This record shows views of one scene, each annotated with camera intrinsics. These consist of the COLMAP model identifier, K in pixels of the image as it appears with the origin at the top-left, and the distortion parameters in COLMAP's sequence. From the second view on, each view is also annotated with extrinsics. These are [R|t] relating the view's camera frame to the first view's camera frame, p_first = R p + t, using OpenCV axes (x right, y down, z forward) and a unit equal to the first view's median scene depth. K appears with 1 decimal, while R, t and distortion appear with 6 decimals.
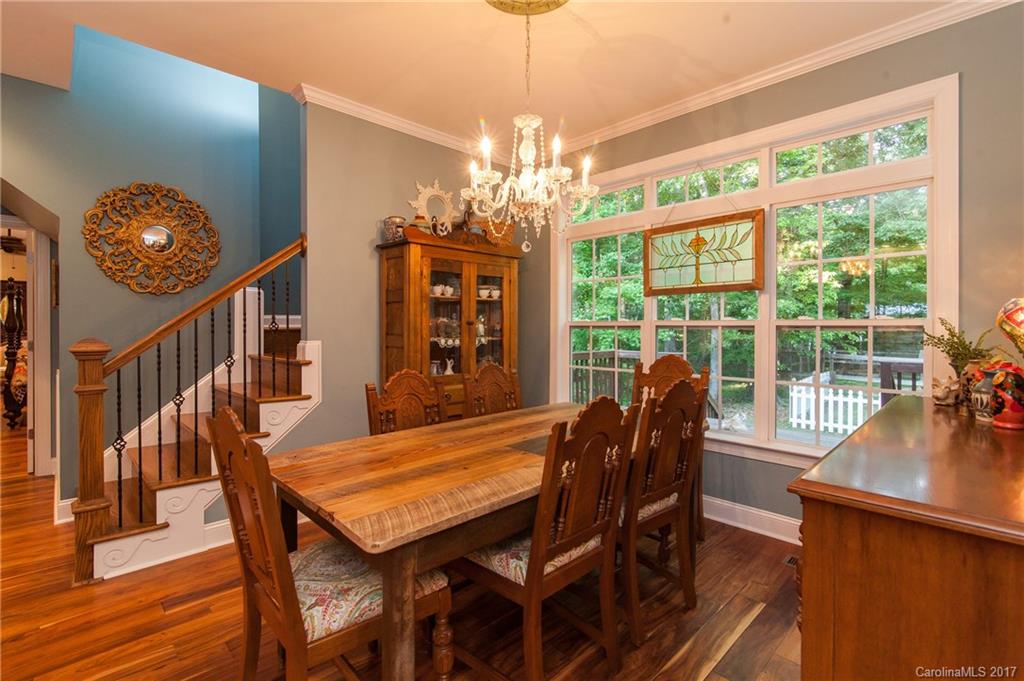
lens RADIAL K [[474.5, 0, 493.0], [0, 474.5, 328.9], [0, 0, 1]] dist [0.006291, -0.002122]
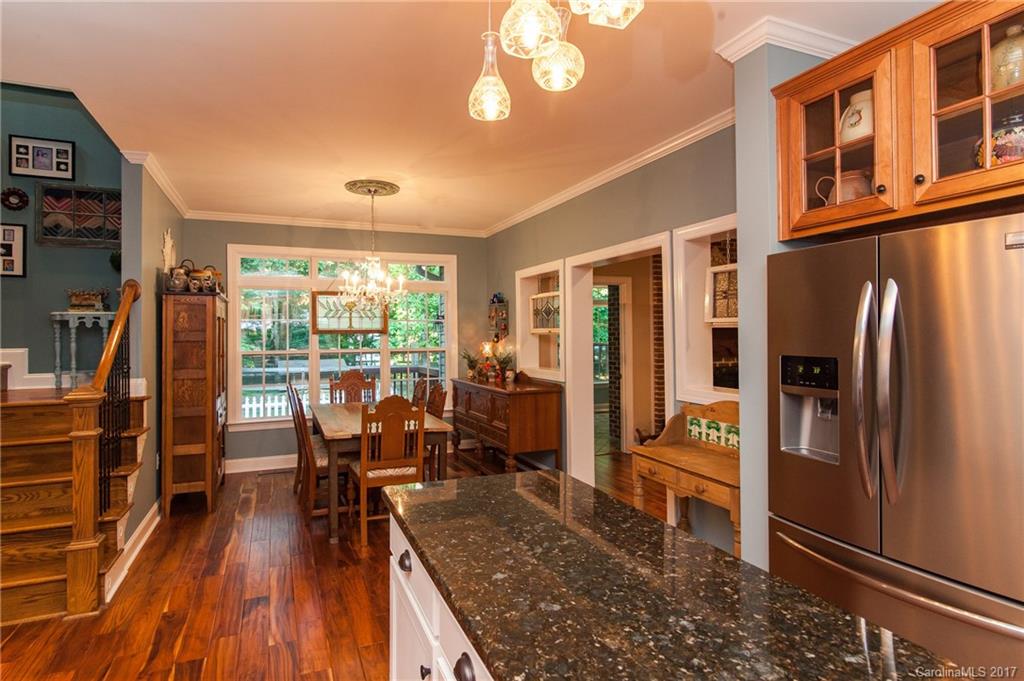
lens RADIAL K [[567.1, 0, 514.6], [0, 567.1, 327.2], [0, 0, 1]] dist [0.004156, 0.000490]
pose [[0.327970, 0.004248, 0.944678, -1.322747], [0.019445, 0.999748, -0.011246, -0.061082], [-0.944488, 0.022057, 0.327805, -0.259736]]
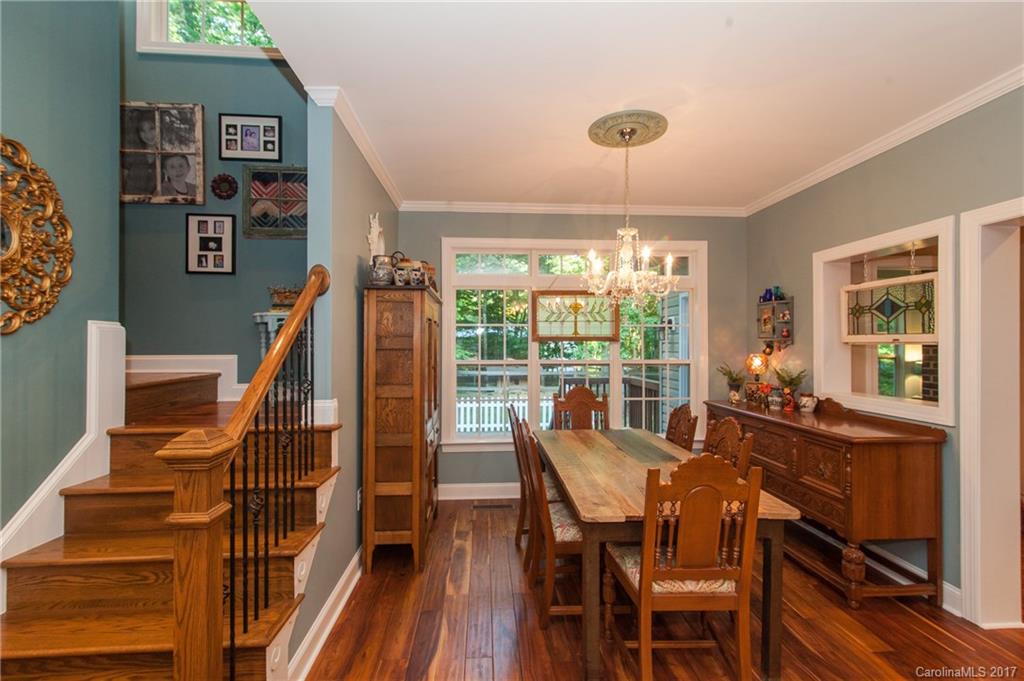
lens RADIAL K [[474.5, 0, 513.8], [0, 474.5, 340.3], [0, 0, 1]] dist [0.006291, -0.002122]
pose [[0.619612, -0.000407, 0.784908, -0.810060], [0.010410, 0.999916, -0.007699, -0.065599], [-0.784839, 0.012942, 0.619564, 0.237546]]
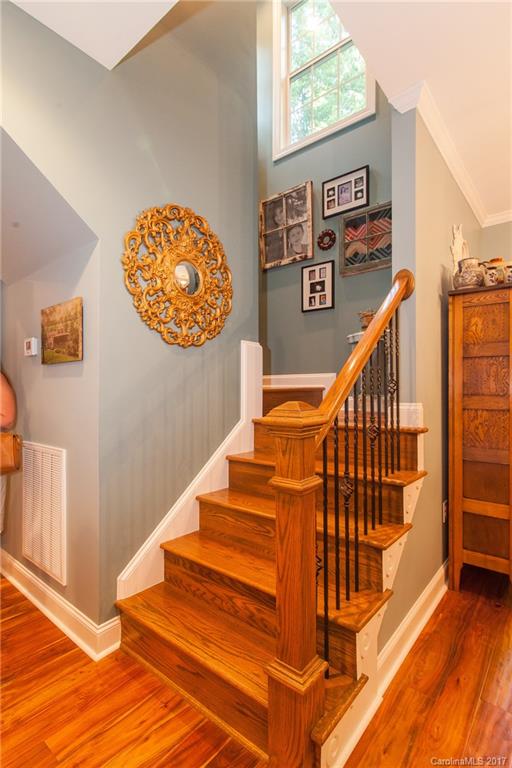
lens RADIAL K [[375.0, 0, 250.9], [0, 375.0, 387.0], [0, 0, 1]] dist [0.001980, 0.000022]
pose [[0.990449, -0.006753, 0.137715, -0.733608], [0.008755, 0.999865, -0.013936, 0.004296], [-0.137602, 0.015009, 0.990374, 0.391495]]
